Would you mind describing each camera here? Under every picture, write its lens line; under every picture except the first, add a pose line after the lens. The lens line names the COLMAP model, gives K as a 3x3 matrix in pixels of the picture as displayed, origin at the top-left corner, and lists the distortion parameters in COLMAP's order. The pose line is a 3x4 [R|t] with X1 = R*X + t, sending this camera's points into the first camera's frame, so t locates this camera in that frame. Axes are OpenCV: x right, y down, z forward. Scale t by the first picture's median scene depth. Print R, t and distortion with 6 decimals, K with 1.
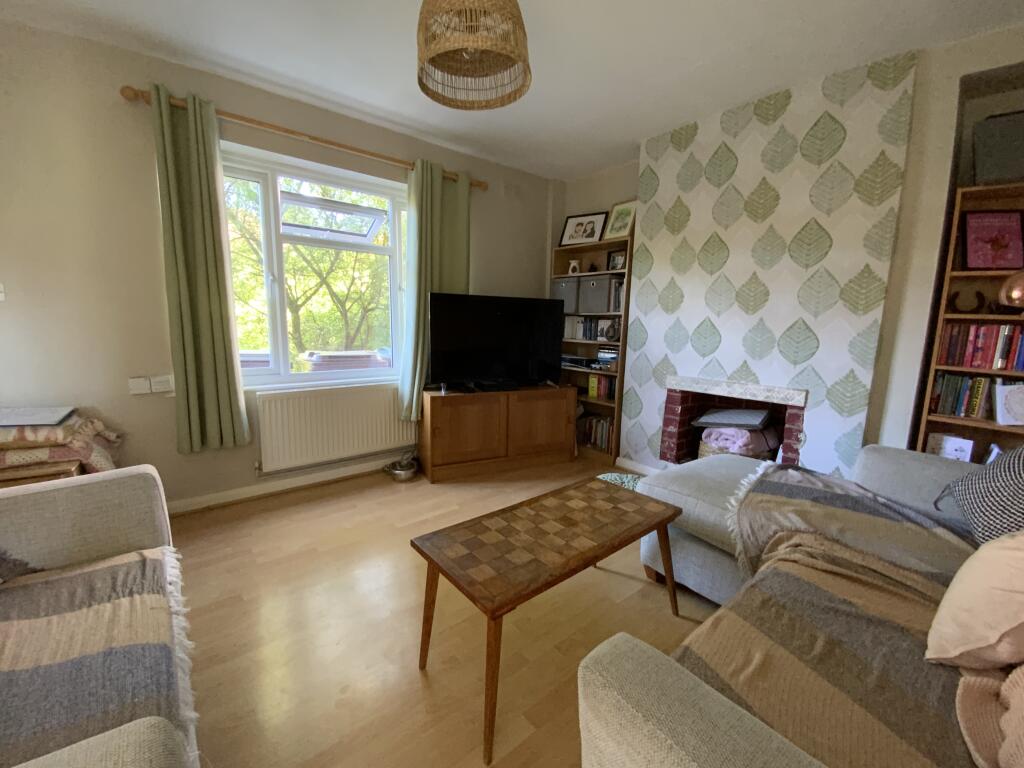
lens RADIAL K [[409.6, 0, 508.5], [0, 409.6, 383.9], [0, 0, 1]] dist [0.006967, -0.014764]
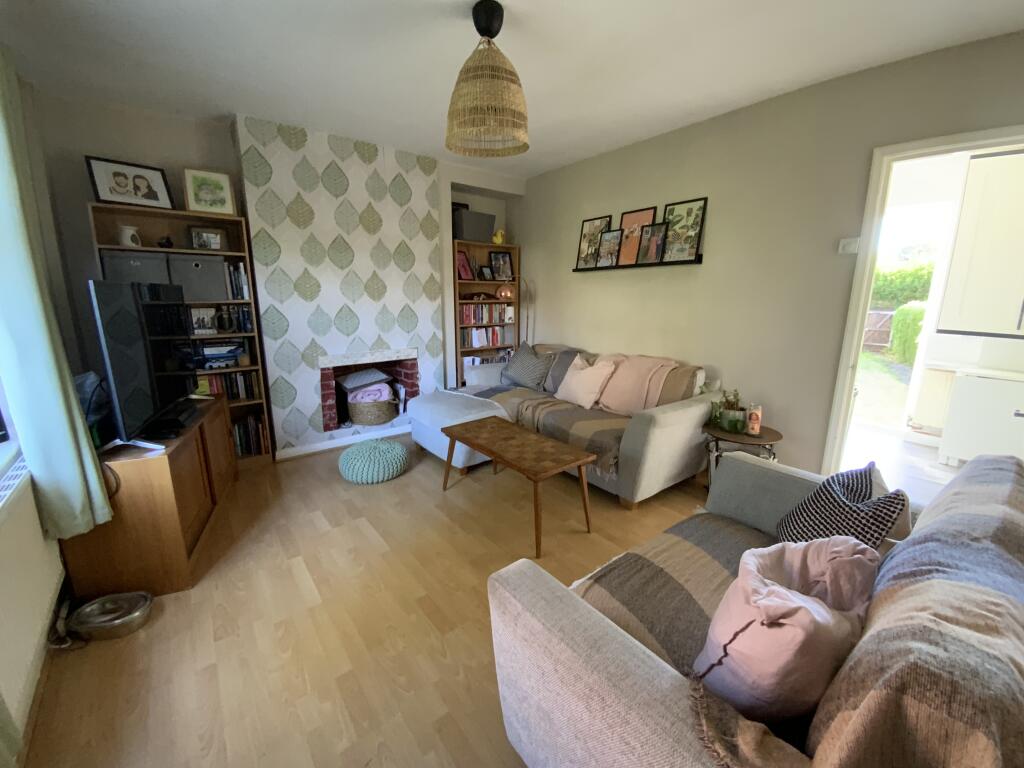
lens RADIAL K [[409.6, 0, 508.5], [0, 409.6, 383.9], [0, 0, 1]] dist [0.006967, -0.014764]
pose [[0.027820, -0.230015, 0.972789, -0.714400], [0.149480, 0.963181, 0.223468, -0.124523], [-0.988373, 0.139196, 0.061178, 0.438672]]
